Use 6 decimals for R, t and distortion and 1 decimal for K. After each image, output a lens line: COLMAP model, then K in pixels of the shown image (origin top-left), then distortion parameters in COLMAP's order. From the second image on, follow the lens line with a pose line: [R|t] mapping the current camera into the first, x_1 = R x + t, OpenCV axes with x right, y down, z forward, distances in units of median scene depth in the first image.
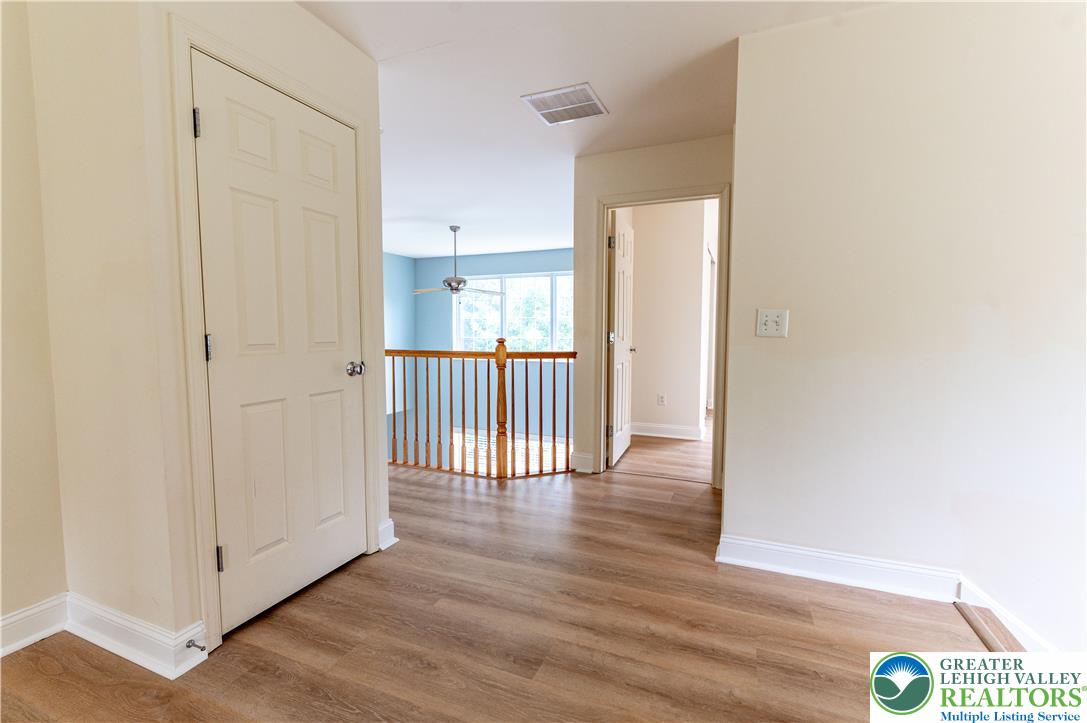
lens RADIAL K [[472.7, 0, 551.0], [0, 472.7, 364.0], [0, 0, 1]] dist [0.000937, -0.000661]
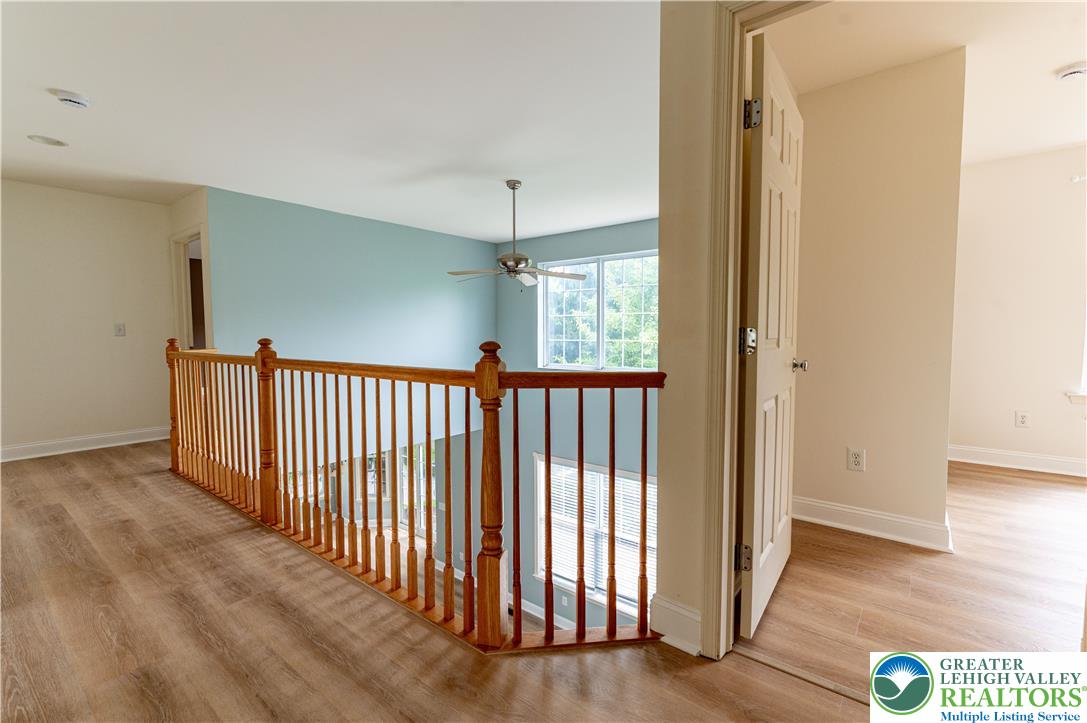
lens RADIAL K [[472.7, 0, 549.7], [0, 472.7, 359.0], [0, 0, 1]] dist [0.000937, -0.000661]
pose [[0.961539, 0.009470, -0.274505, 0.071709], [-0.012507, 0.999878, -0.009316, -0.033158], [0.274383, 0.012391, 0.961541, 0.544064]]
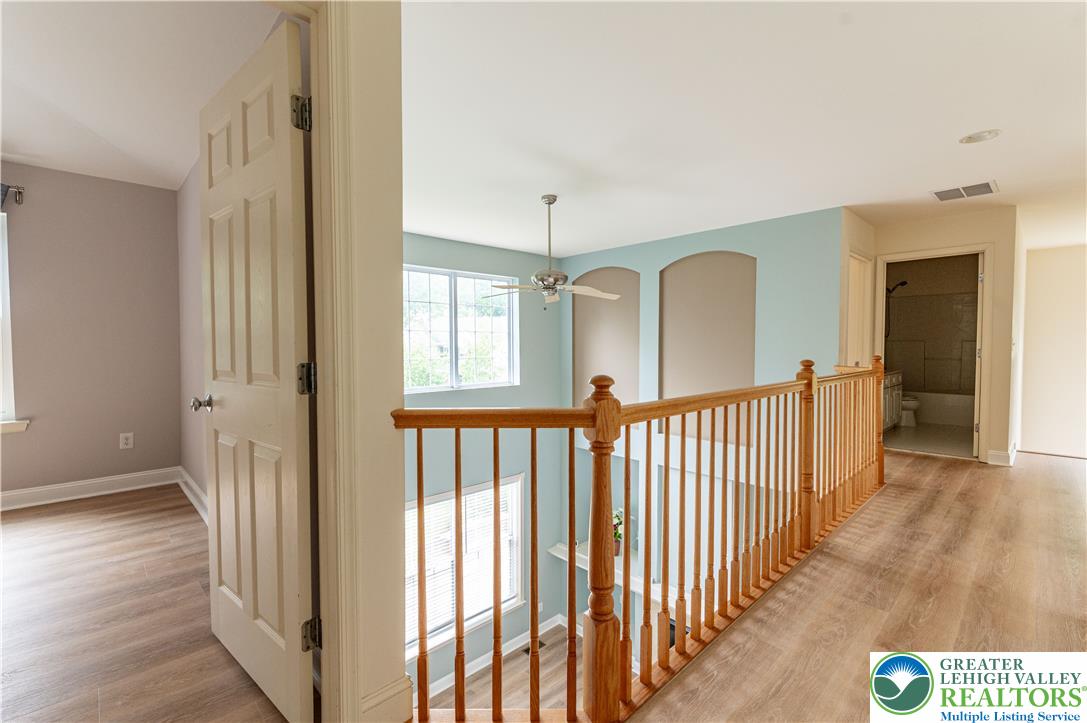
lens RADIAL K [[472.7, 0, 537.8], [0, 472.7, 362.4], [0, 0, 1]] dist [0.000937, -0.000661]
pose [[0.421437, -0.038508, 0.906040, -1.354725], [0.059325, 0.998129, 0.014827, -0.098860], [-0.904915, 0.047502, 0.422932, 1.183371]]
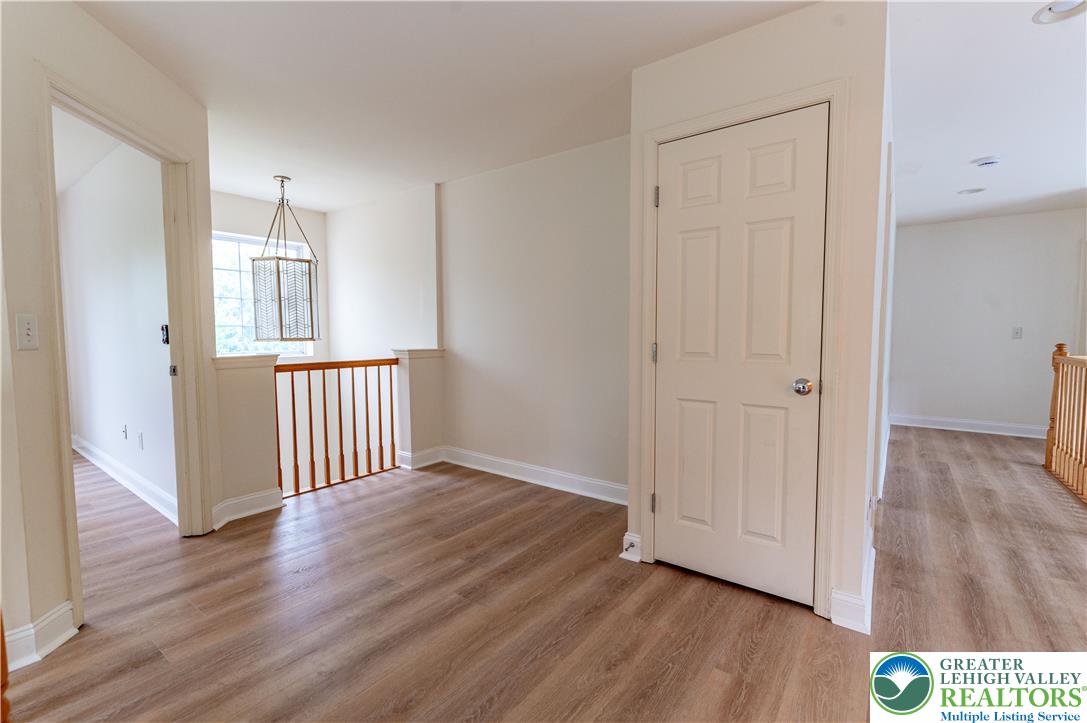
lens RADIAL K [[472.7, 0, 549.9], [0, 472.7, 362.0], [0, 0, 1]] dist [0.000937, -0.000661]
pose [[-0.248327, 0.064543, -0.966524, 0.316939], [-0.067402, 0.994208, 0.083709, -0.045327], [0.966328, 0.085933, -0.242539, 0.452638]]
